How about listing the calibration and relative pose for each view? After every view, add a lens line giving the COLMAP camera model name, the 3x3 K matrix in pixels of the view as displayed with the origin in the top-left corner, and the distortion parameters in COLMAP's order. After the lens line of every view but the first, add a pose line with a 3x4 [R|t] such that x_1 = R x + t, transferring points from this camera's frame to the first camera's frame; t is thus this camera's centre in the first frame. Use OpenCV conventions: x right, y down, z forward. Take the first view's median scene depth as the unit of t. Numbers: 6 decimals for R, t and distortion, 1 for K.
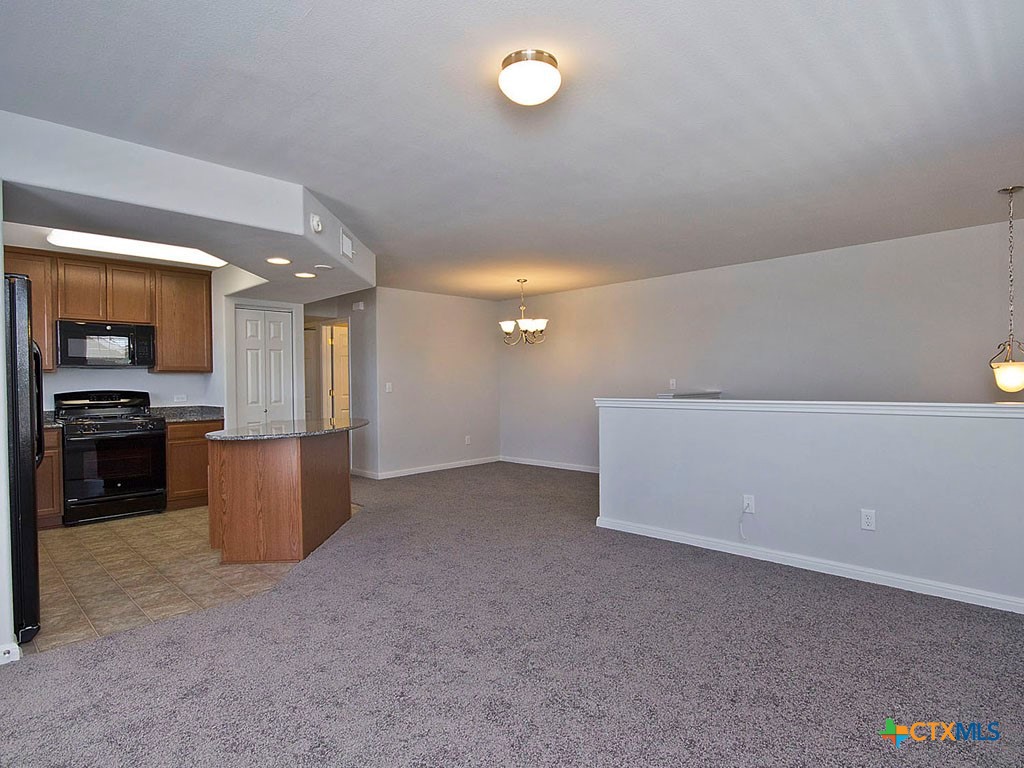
lens RADIAL K [[561.9, 0, 522.3], [0, 561.9, 389.5], [0, 0, 1]] dist [-0.001680, 0.000016]
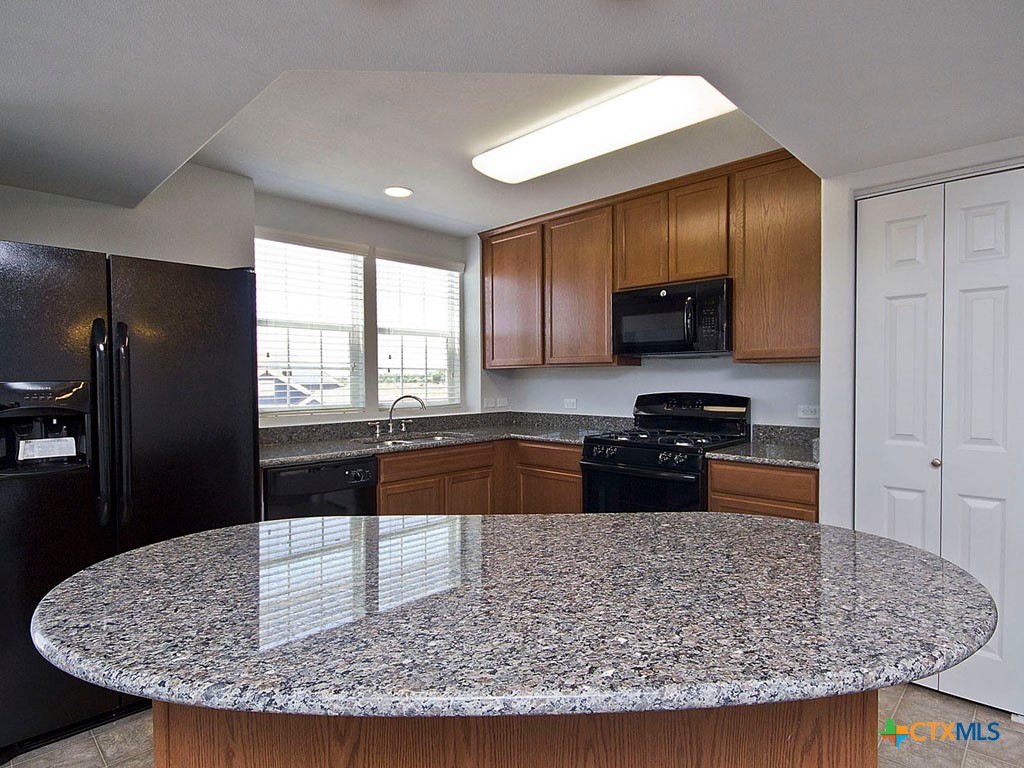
lens RADIAL K [[552.7, 0, 515.2], [0, 552.7, 386.5], [0, 0, 1]] dist [0.002525, 0.000250]
pose [[0.016576, 0.026885, -0.999501, -0.110727], [-0.008535, 0.999606, 0.026746, -0.018970], [0.999826, 0.008087, 0.016799, 0.752202]]
